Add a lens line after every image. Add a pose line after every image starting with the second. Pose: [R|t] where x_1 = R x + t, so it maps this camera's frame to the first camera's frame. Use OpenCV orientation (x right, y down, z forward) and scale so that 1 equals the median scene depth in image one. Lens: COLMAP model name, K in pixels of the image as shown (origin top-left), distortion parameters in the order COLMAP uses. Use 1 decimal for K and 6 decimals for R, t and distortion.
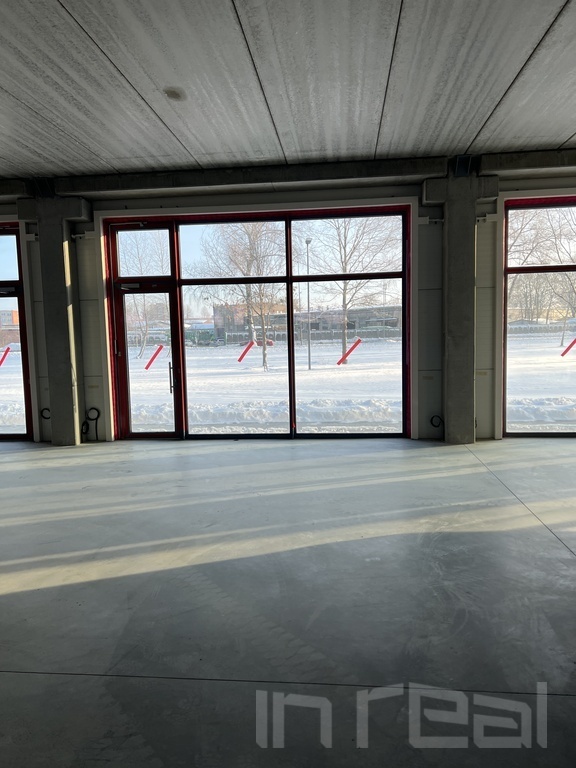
lens RADIAL K [[584.3, 0, 286.7], [0, 584.3, 387.9], [0, 0, 1]] dist [0.013659, -0.000608]
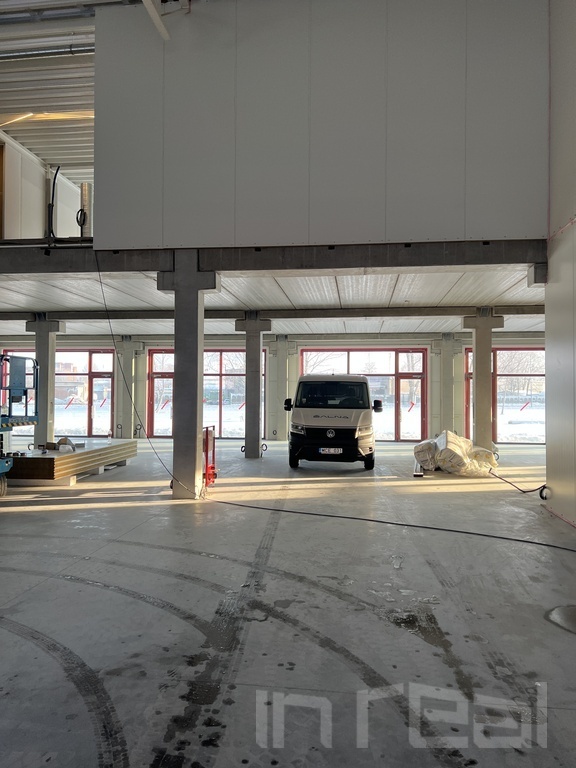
lens RADIAL K [[584.3, 0, 290.9], [0, 584.3, 382.2], [0, 0, 1]] dist [0.013659, -0.000608]
pose [[0.998827, 0.033500, -0.034948, 0.387343], [-0.037303, 0.992717, -0.114545, 0.116842], [0.030856, 0.115714, 0.992803, -1.443514]]
